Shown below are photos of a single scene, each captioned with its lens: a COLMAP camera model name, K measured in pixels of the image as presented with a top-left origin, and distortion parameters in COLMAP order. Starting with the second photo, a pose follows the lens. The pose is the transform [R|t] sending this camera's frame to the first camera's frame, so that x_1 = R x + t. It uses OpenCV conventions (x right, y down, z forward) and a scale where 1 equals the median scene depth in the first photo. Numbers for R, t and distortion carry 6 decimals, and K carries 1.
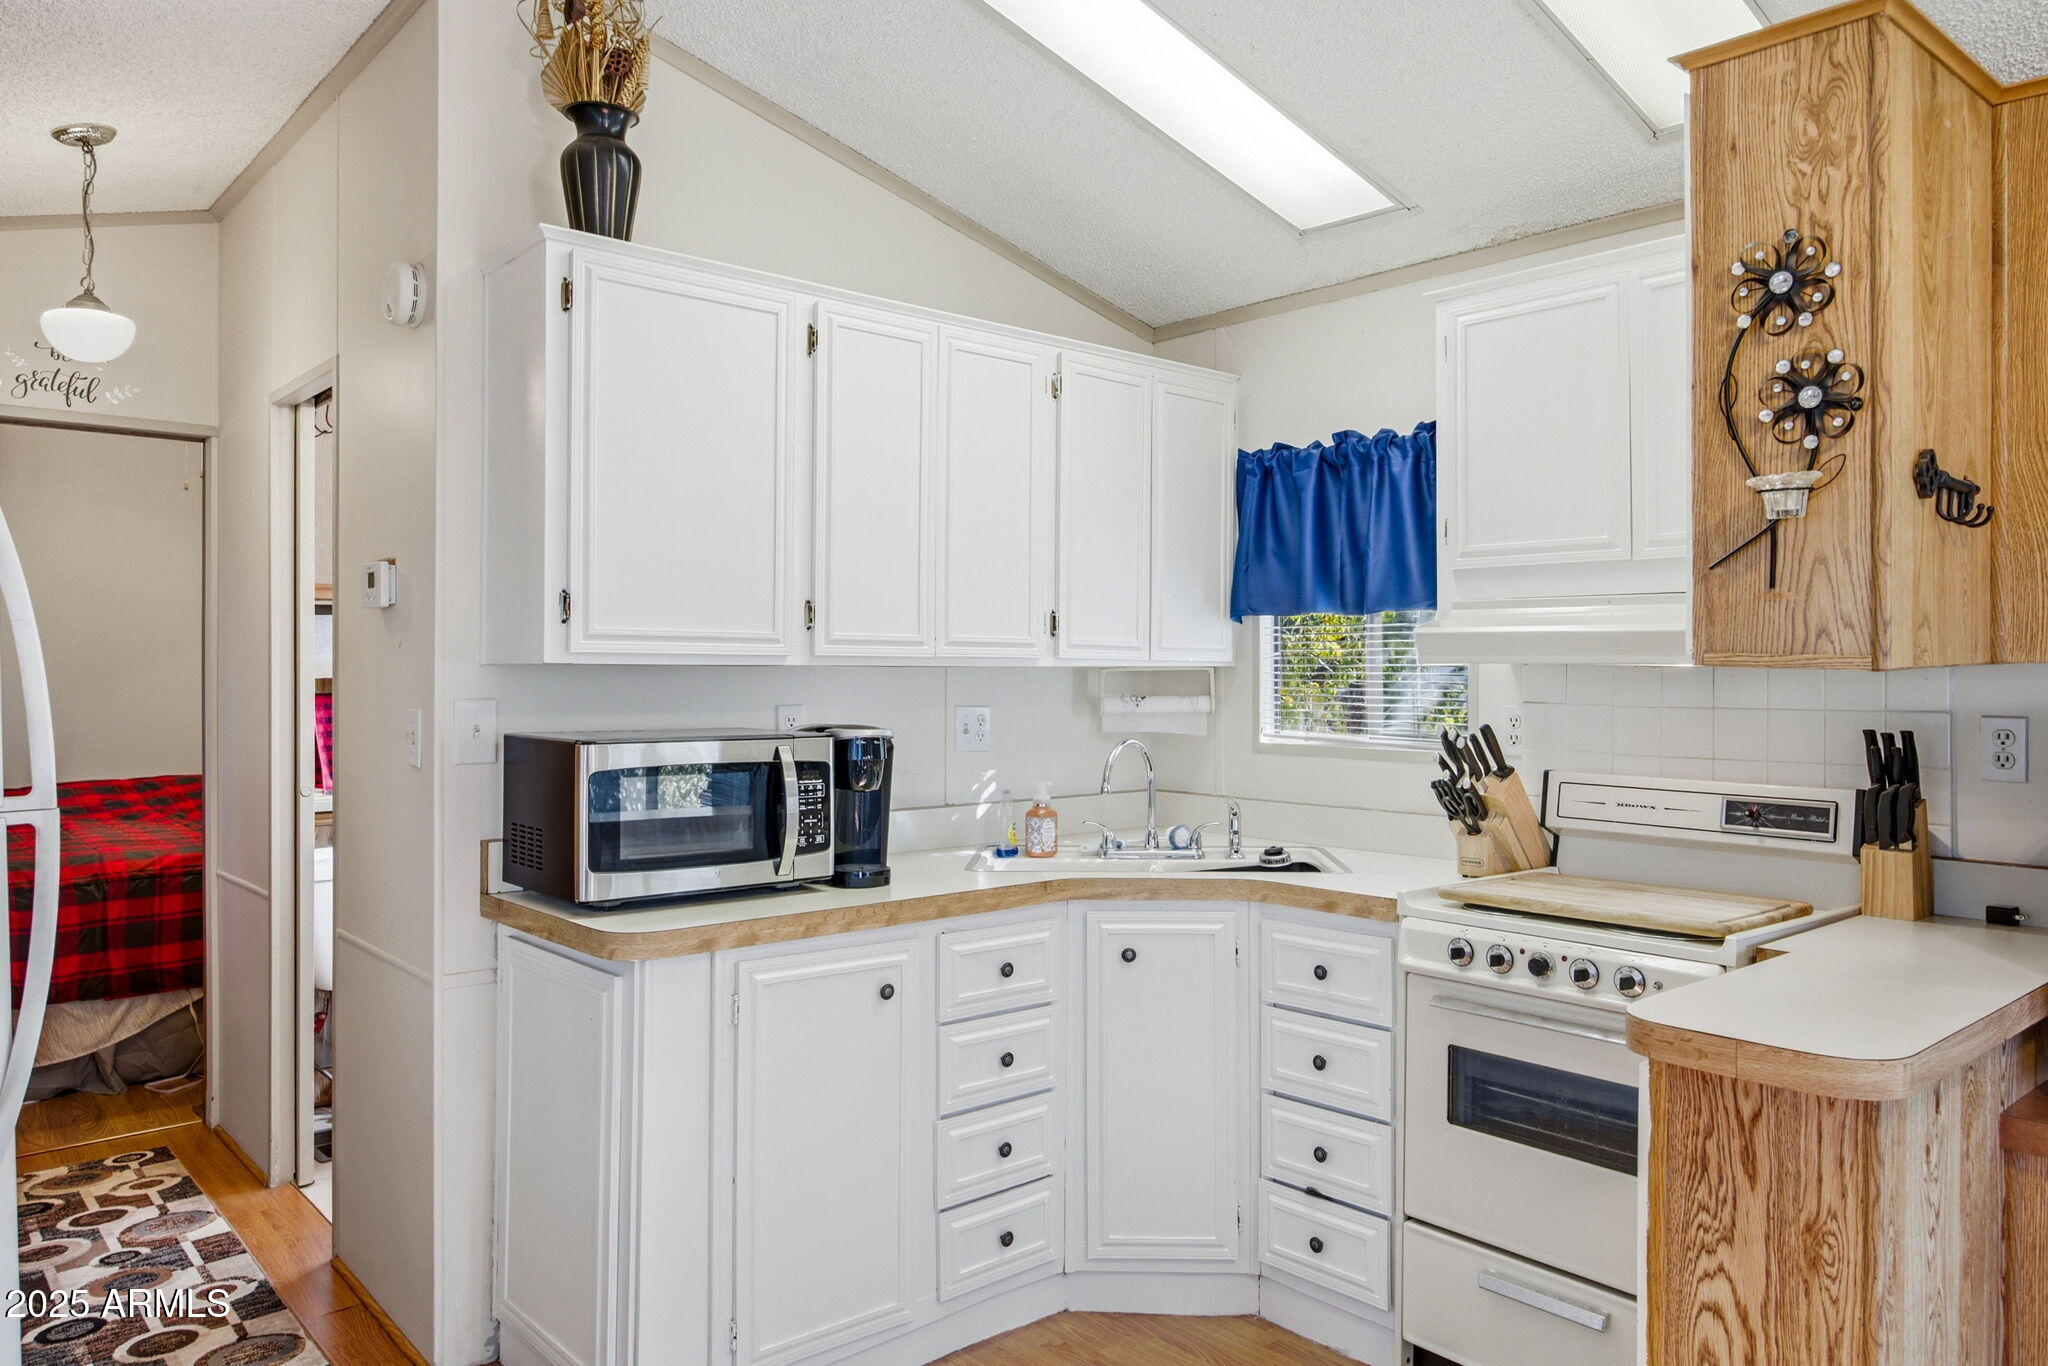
lens RADIAL K [[1373.4, 0, 1023.5], [0, 1373.4, 680.5], [0, 0, 1]] dist [-0.026306, 0.007935]
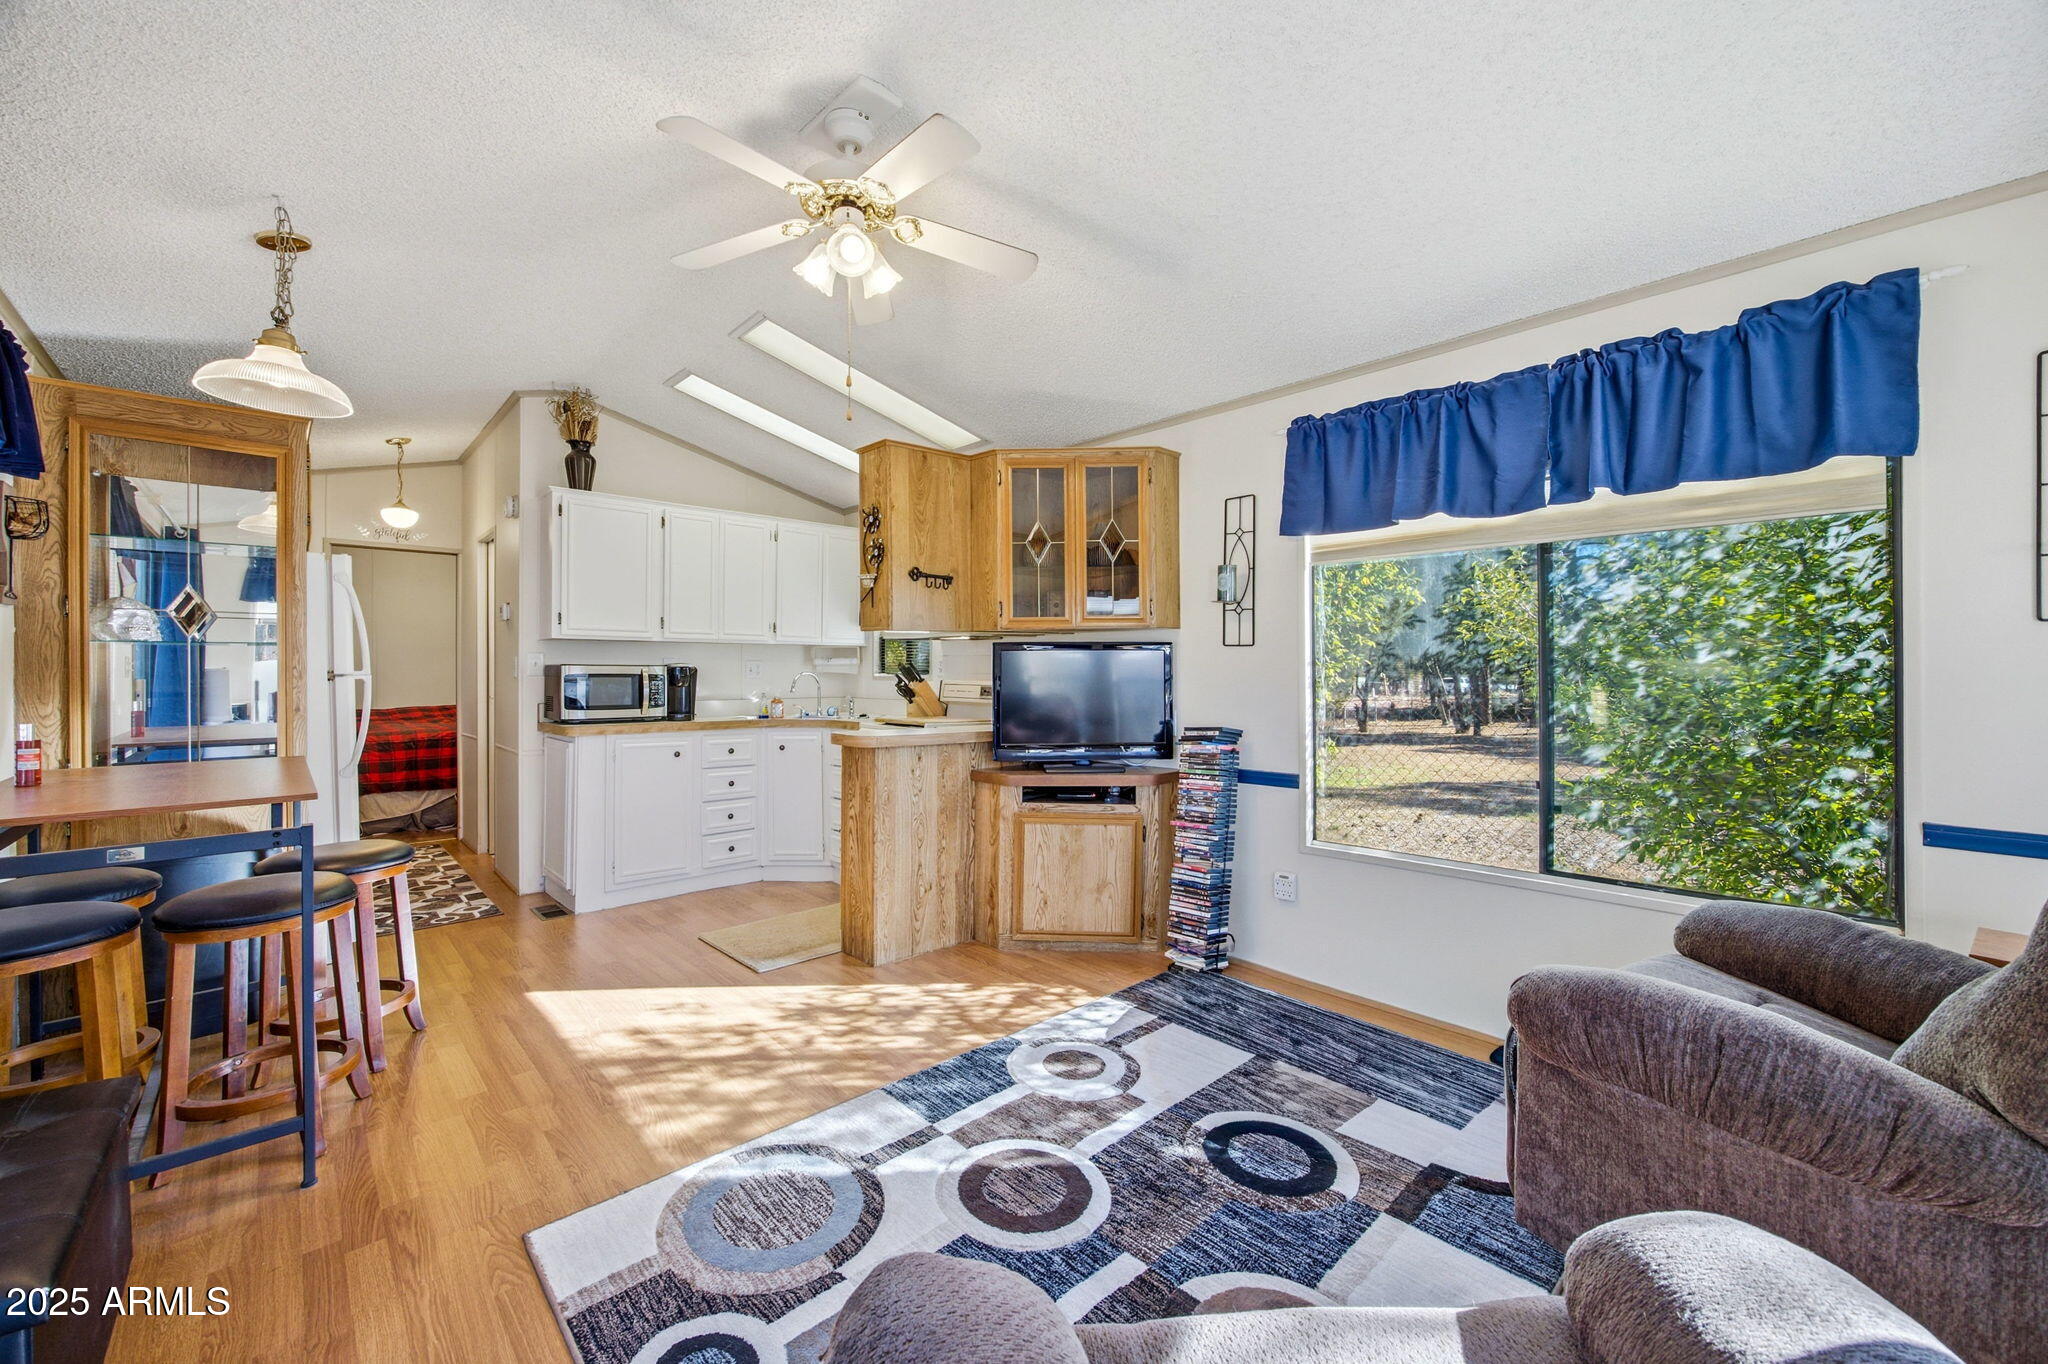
lens RADIAL K [[800.1, 0, 1019.9], [0, 800.1, 675.5], [0, 0, 1]] dist [-0.021796, 0.002040]
pose [[0.999757, -0.004085, 0.021651, 0.522451], [0.004206, 0.999976, -0.005548, 0.068802], [-0.021627, 0.005637, 0.999750, -0.604927]]
